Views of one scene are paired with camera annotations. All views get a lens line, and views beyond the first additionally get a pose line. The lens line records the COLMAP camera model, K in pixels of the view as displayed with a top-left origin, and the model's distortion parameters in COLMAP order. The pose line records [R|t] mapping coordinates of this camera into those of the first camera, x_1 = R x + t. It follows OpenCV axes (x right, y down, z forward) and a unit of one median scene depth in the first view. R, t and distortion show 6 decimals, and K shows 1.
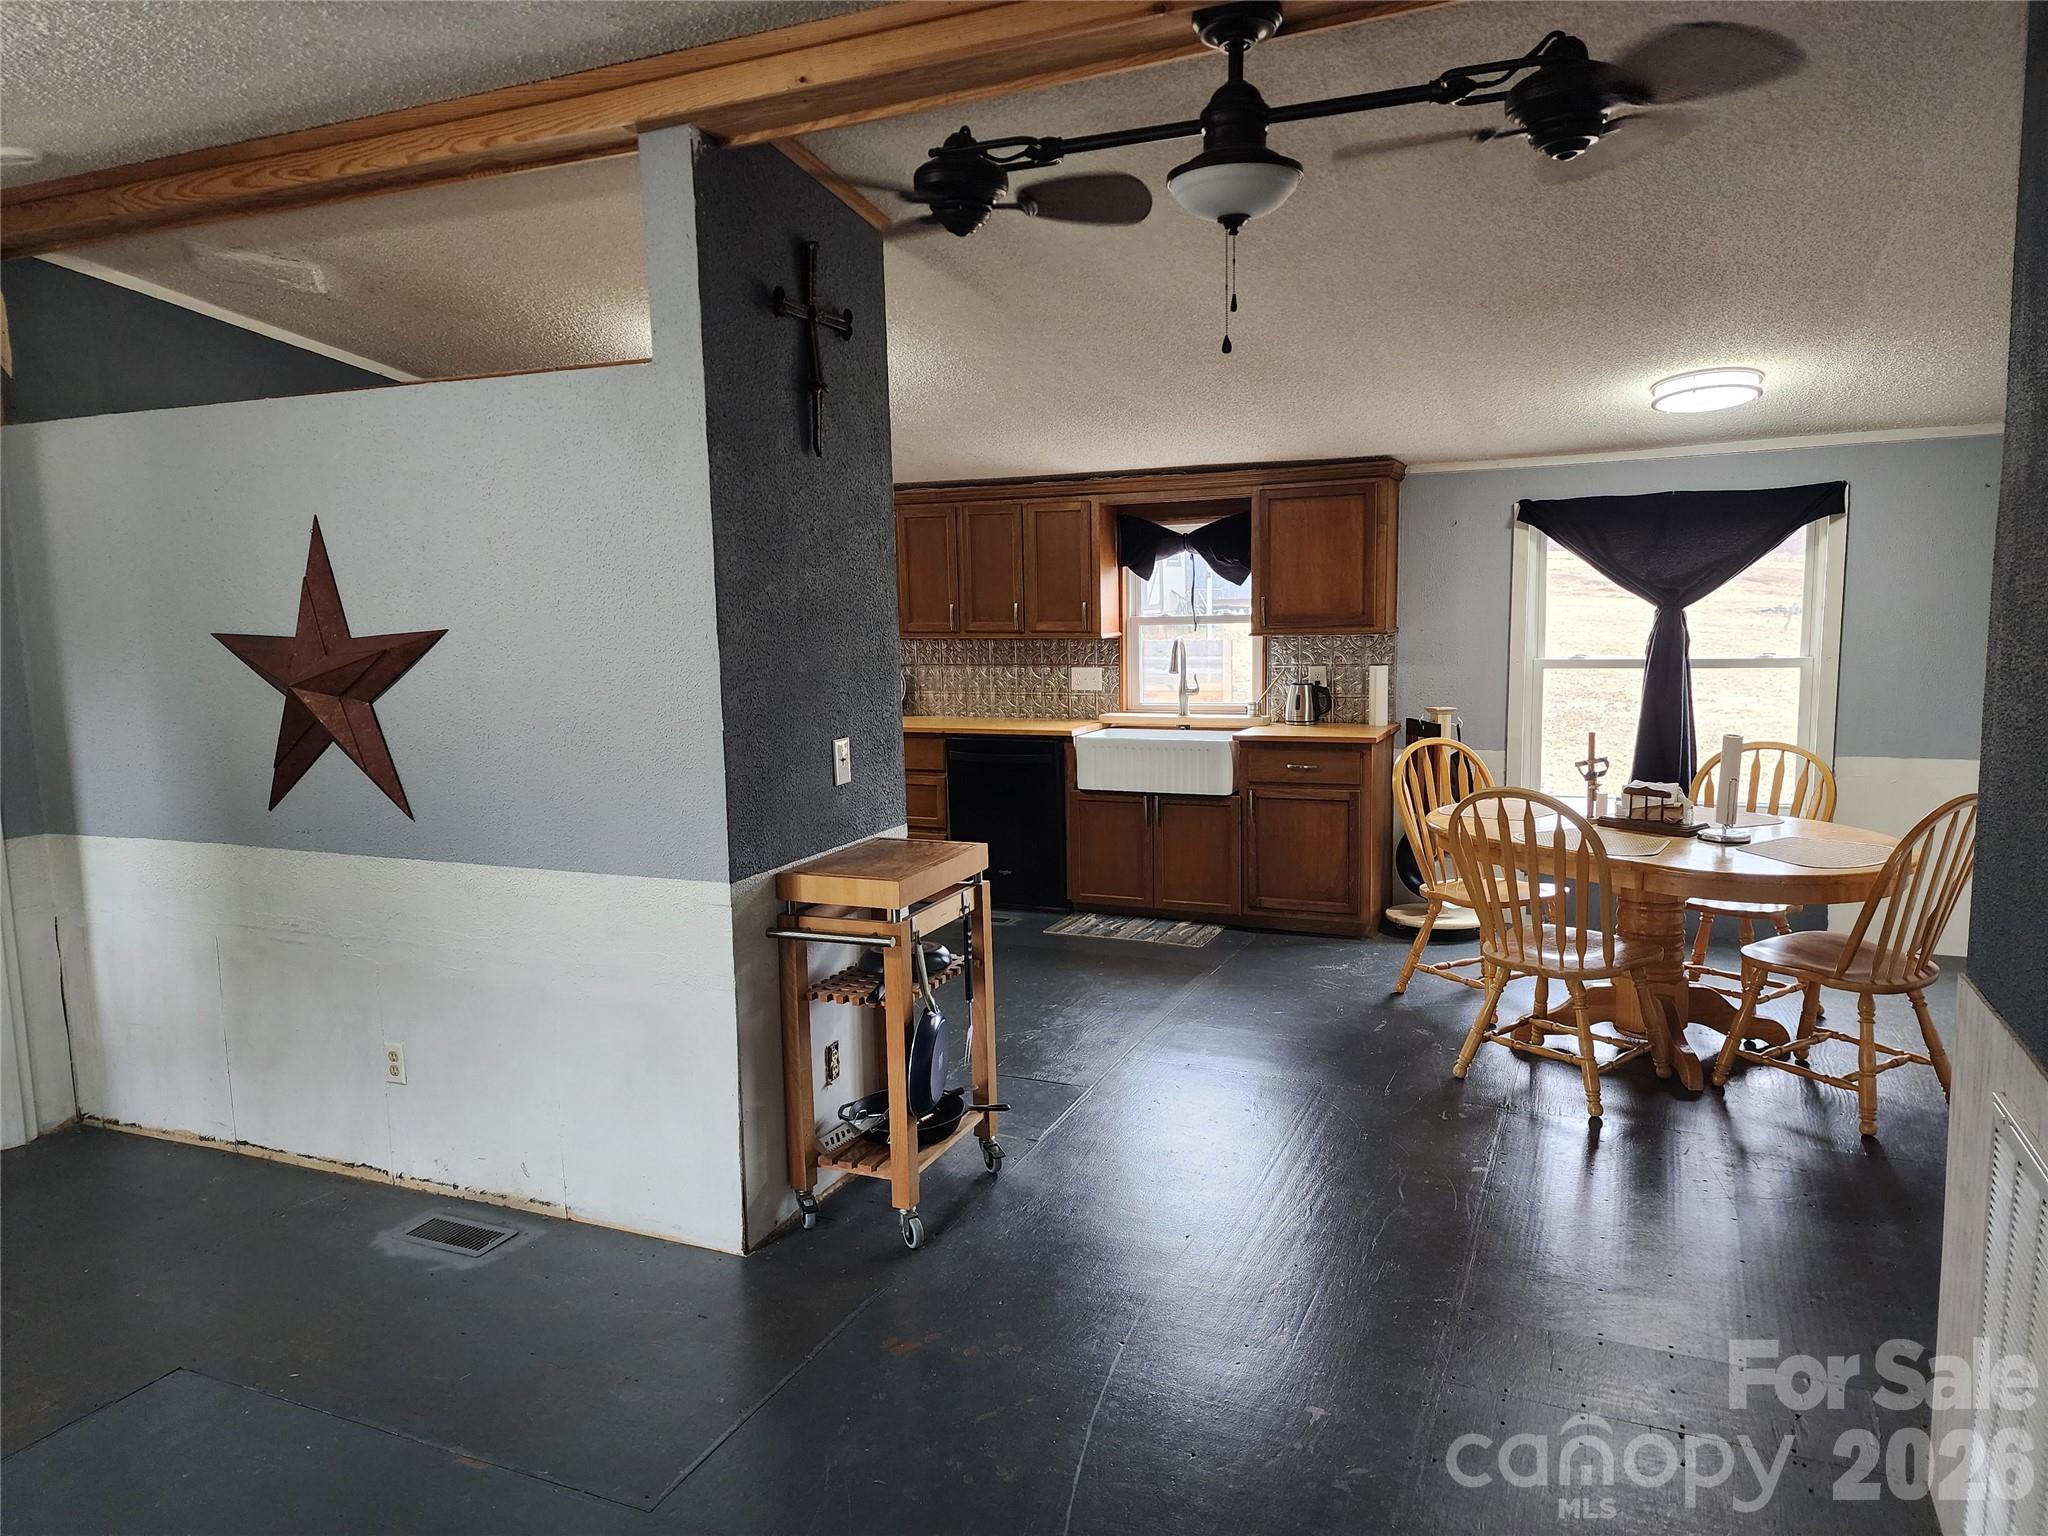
lens RADIAL K [[1389.0, 0, 992.0], [0, 1389.0, 754.2], [0, 0, 1]] dist [0.087235, -0.100487]
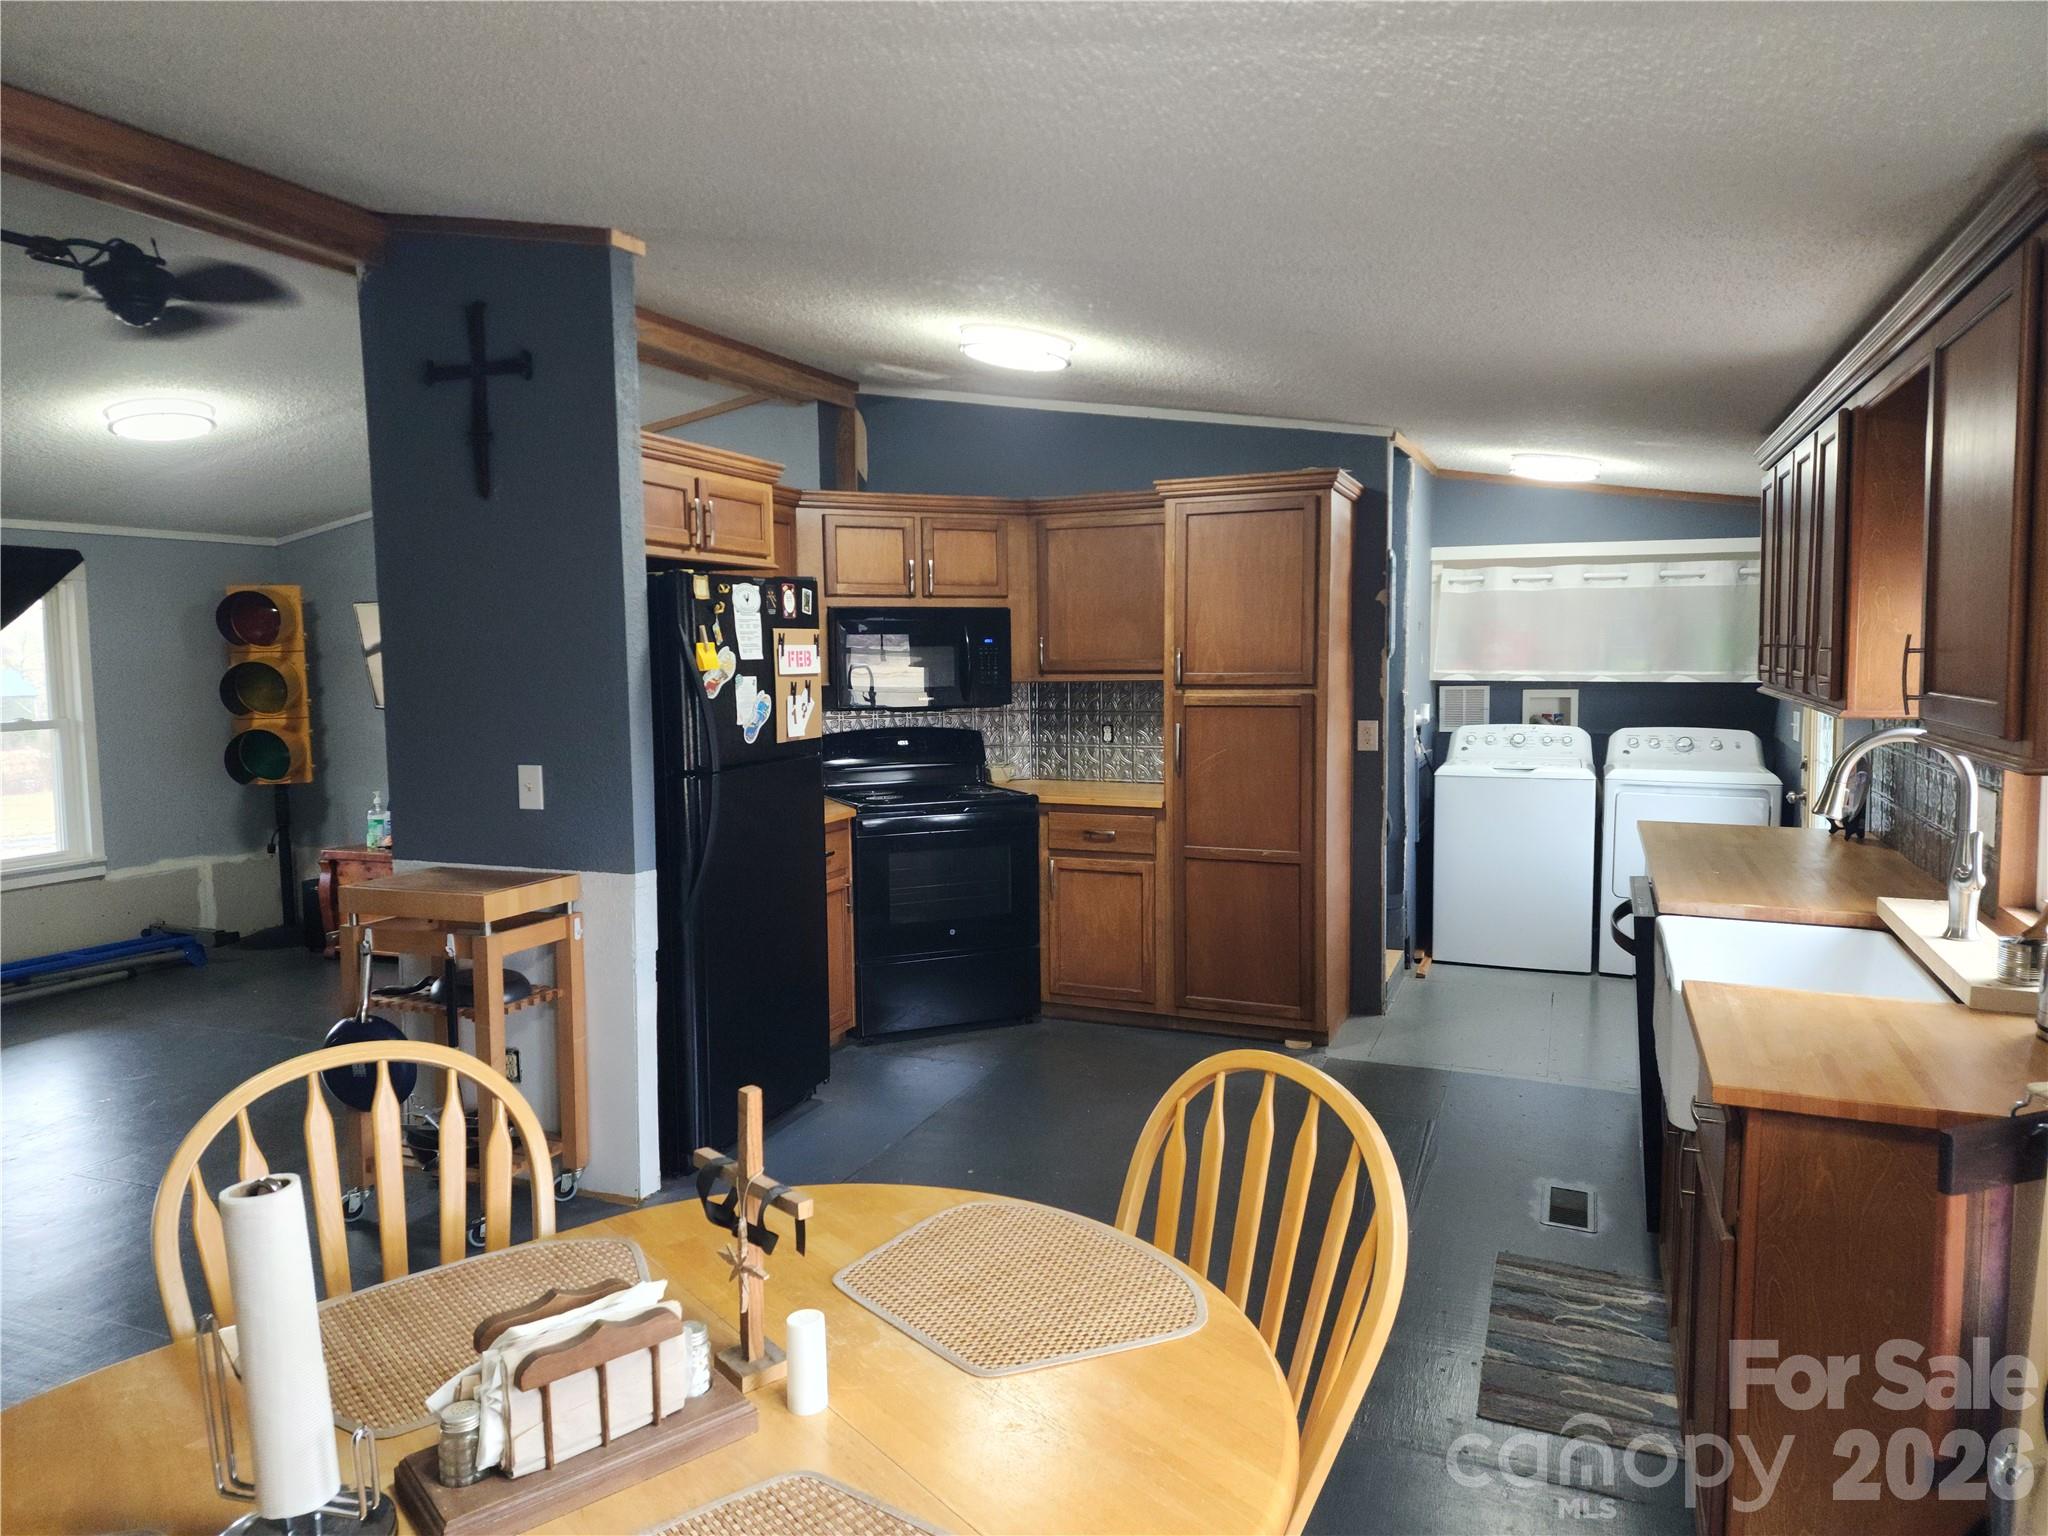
lens RADIAL K [[1372.9, 0, 1024.0], [0, 1372.9, 768.0], [0, 0, 1]] dist [0.138407, -0.166247]
pose [[0.028236, 0.112215, -0.993283, 0.974708], [-0.107053, 0.988303, 0.108609, -0.169267], [0.993852, 0.103267, 0.039918, 1.387277]]
